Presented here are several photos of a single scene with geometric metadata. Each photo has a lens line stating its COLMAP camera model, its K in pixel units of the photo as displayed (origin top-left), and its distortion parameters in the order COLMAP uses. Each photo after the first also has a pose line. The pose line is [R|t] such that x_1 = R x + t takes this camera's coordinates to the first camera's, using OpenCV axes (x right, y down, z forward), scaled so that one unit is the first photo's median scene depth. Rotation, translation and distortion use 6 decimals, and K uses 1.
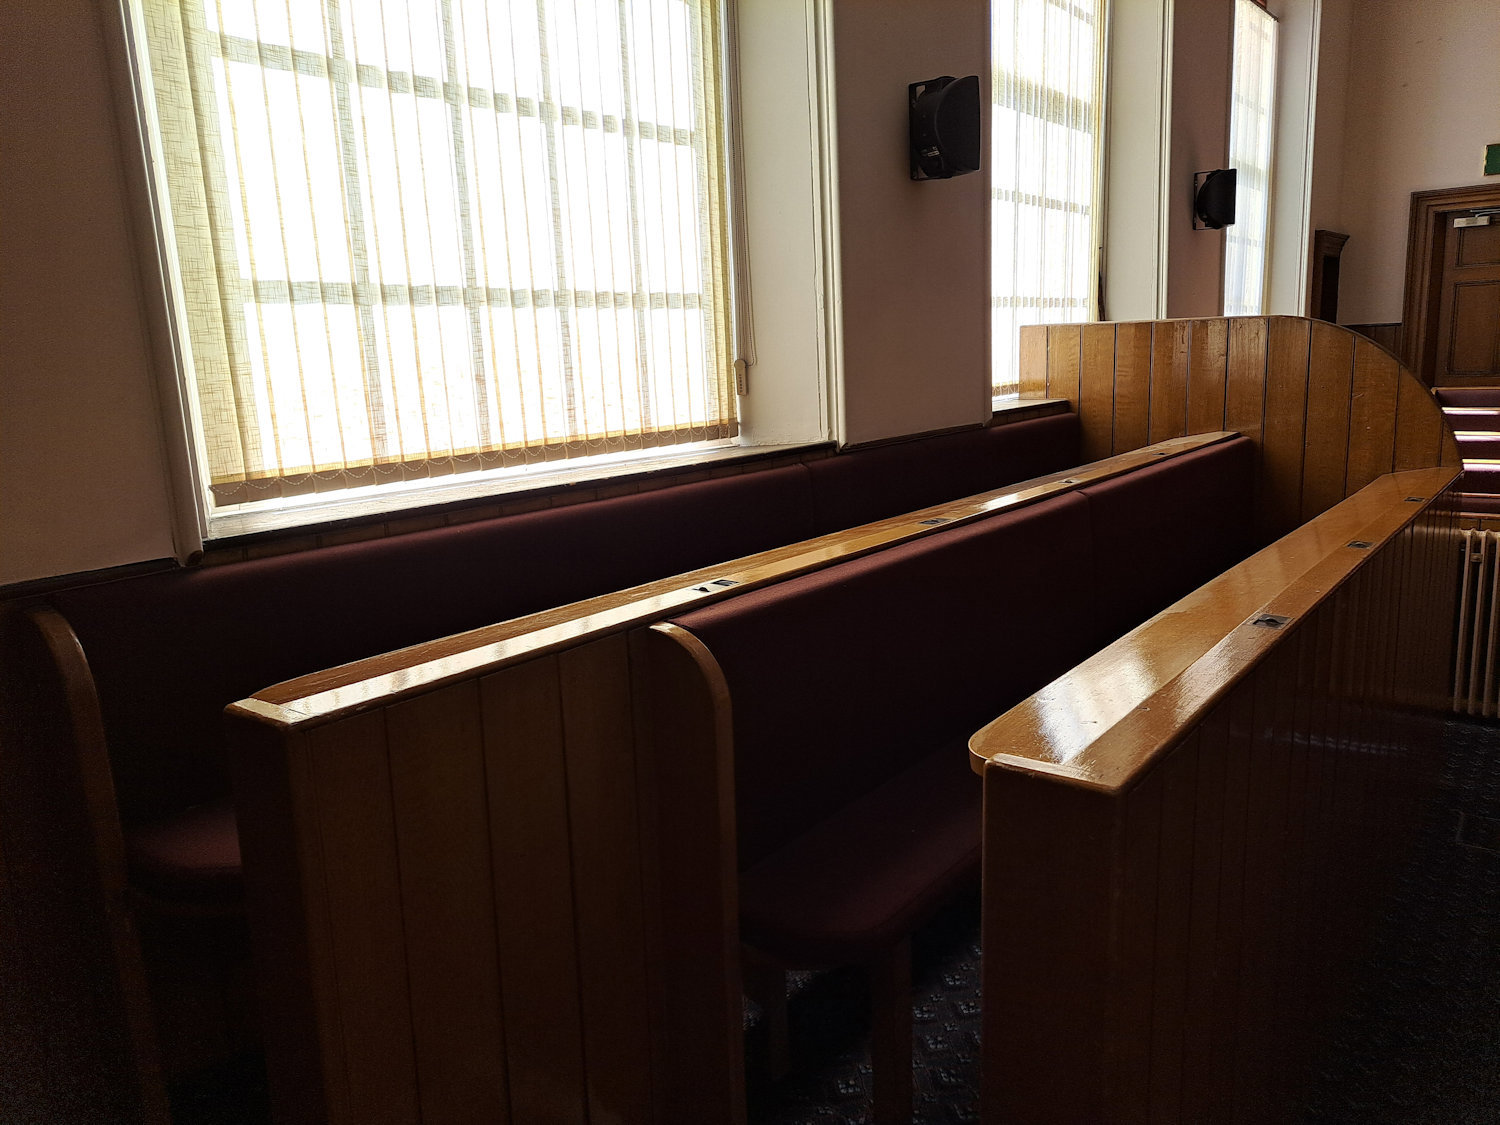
lens RADIAL K [[1073.4, 0, 750.0], [0, 1073.4, 562.5], [0, 0, 1]] dist [0.018301, -0.001634]
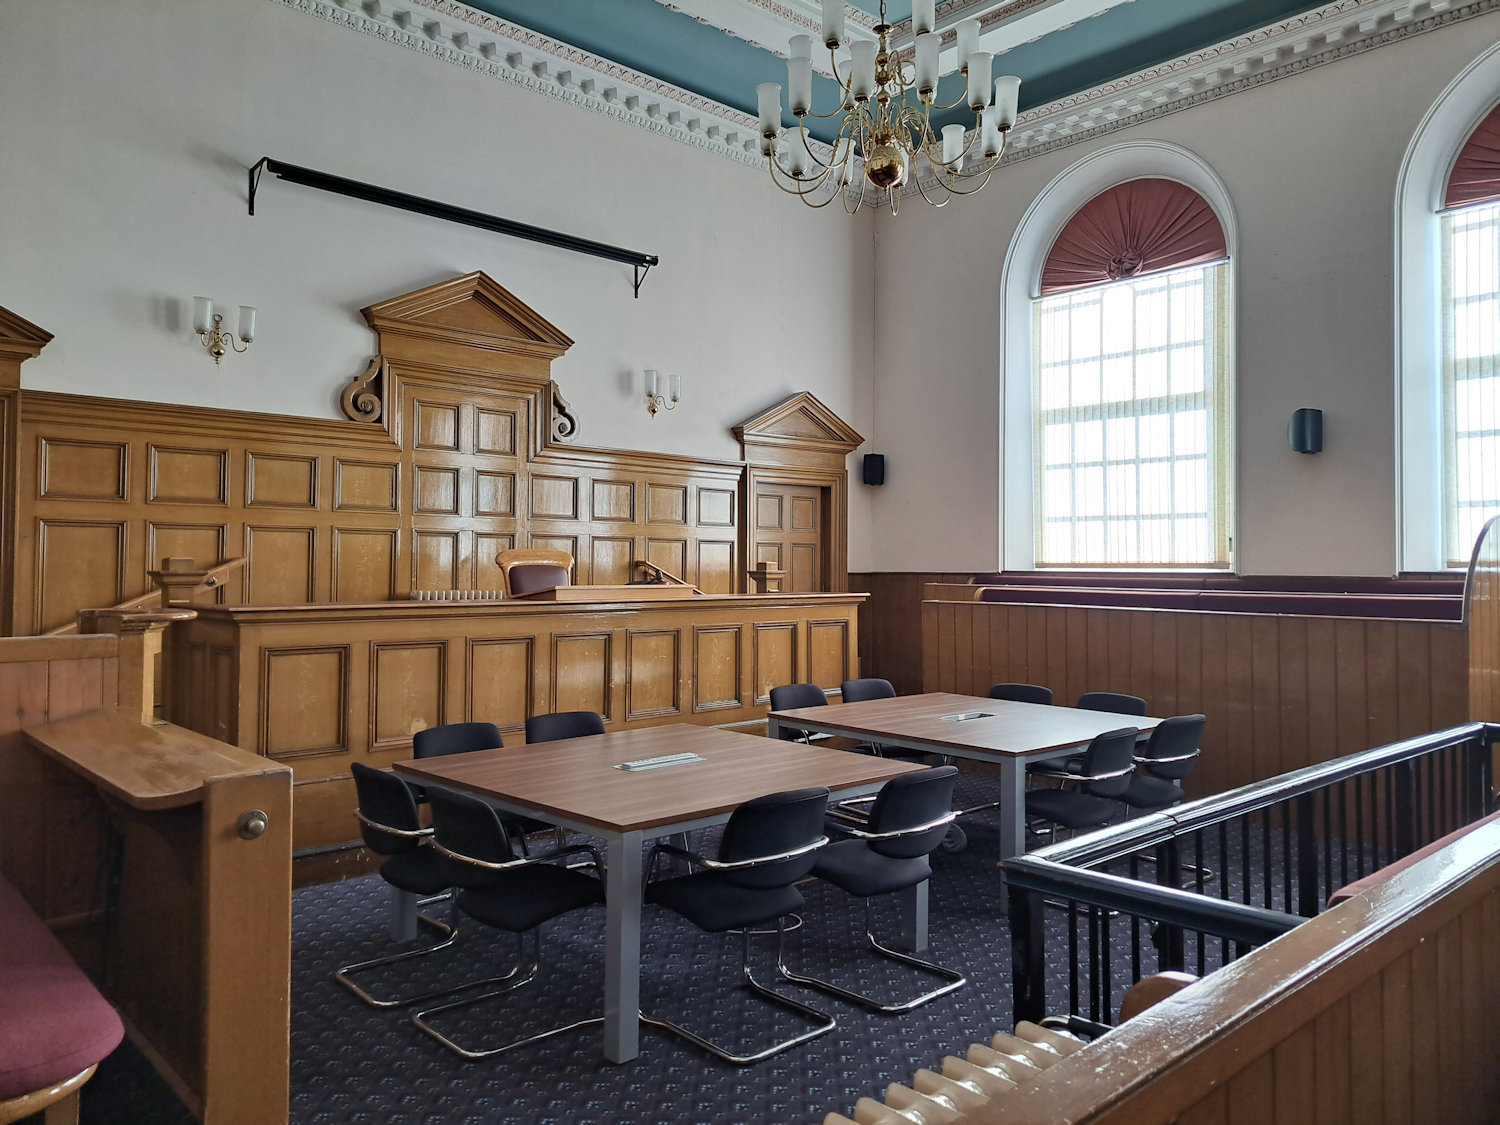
lens RADIAL K [[1073.4, 0, 750.0], [0, 1073.4, 562.5], [0, 0, 1]] dist [0.018301, -0.001634]
pose [[-0.147540, 0.025202, -0.988735, 3.237472], [-0.196808, 0.978936, 0.054320, -0.070153], [0.969277, 0.202606, -0.139472, 0.396513]]
